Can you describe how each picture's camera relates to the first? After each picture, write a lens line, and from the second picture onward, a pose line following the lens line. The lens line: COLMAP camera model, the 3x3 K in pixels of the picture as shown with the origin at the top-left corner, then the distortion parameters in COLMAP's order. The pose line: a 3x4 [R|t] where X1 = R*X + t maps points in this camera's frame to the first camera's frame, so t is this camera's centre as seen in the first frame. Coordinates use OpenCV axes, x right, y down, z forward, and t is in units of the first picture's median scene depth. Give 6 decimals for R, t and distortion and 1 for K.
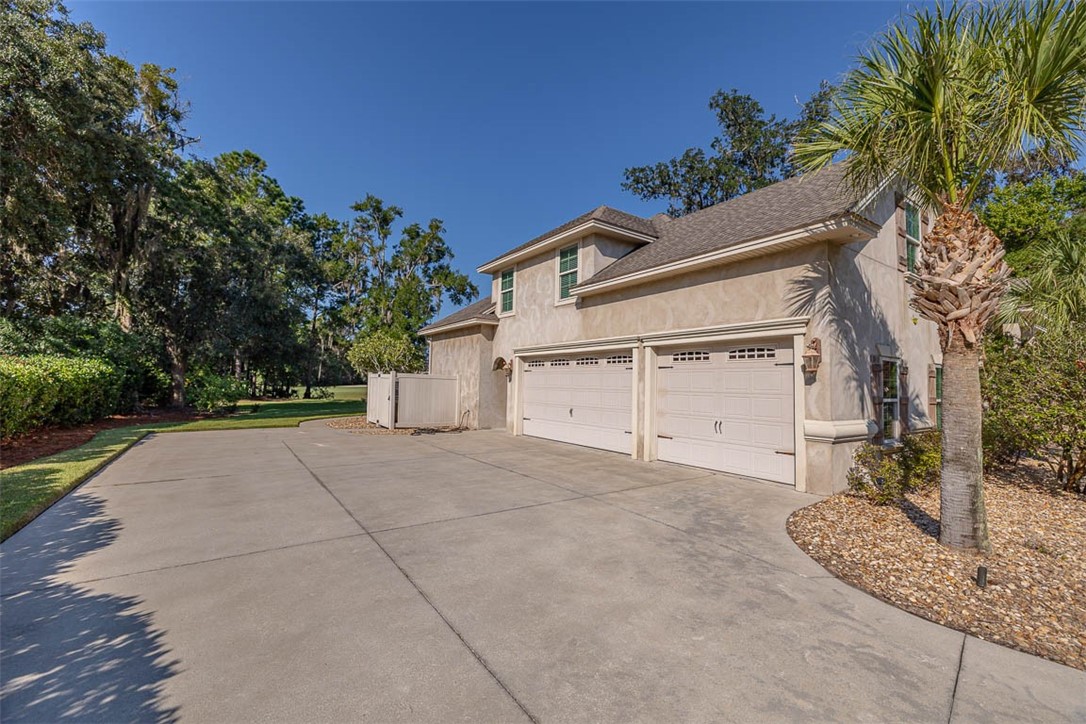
lens RADIAL K [[452.8, 0, 543.3], [0, 452.8, 358.0], [0, 0, 1]] dist [0.000567, -0.000768]
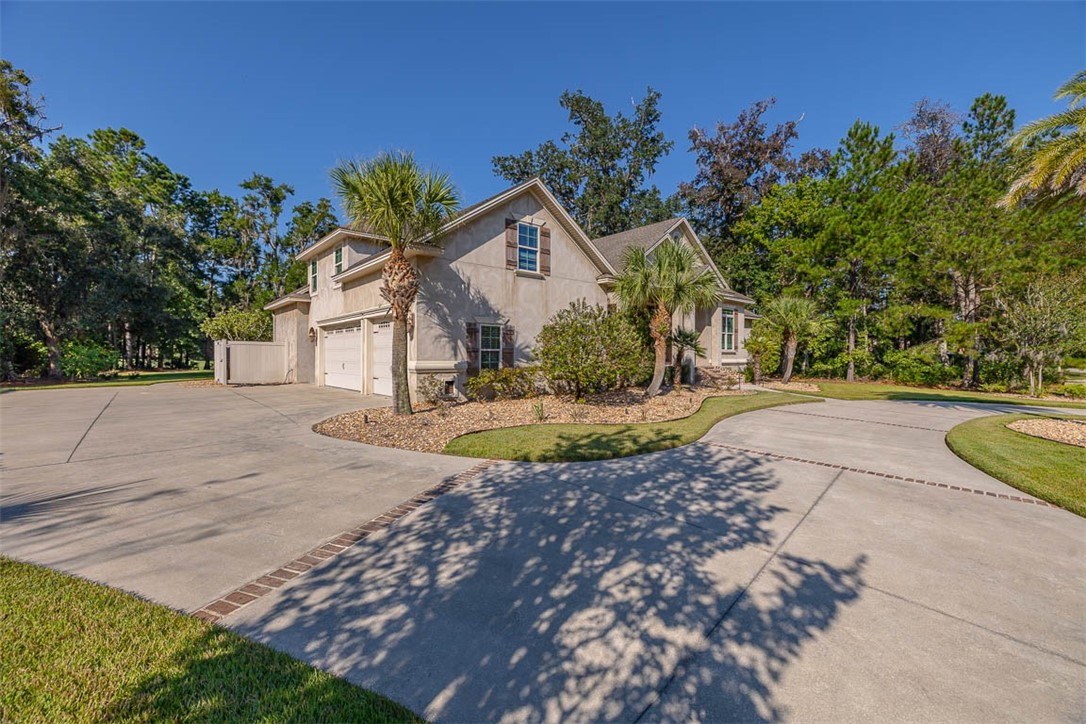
lens RADIAL K [[452.8, 0, 538.5], [0, 452.8, 359.2], [0, 0, 1]] dist [0.000567, -0.000768]
pose [[0.995065, -0.018285, 0.097524, 0.190629], [0.011760, 0.997679, 0.067069, 0.004691], [-0.098524, -0.065591, 0.992971, -0.160073]]
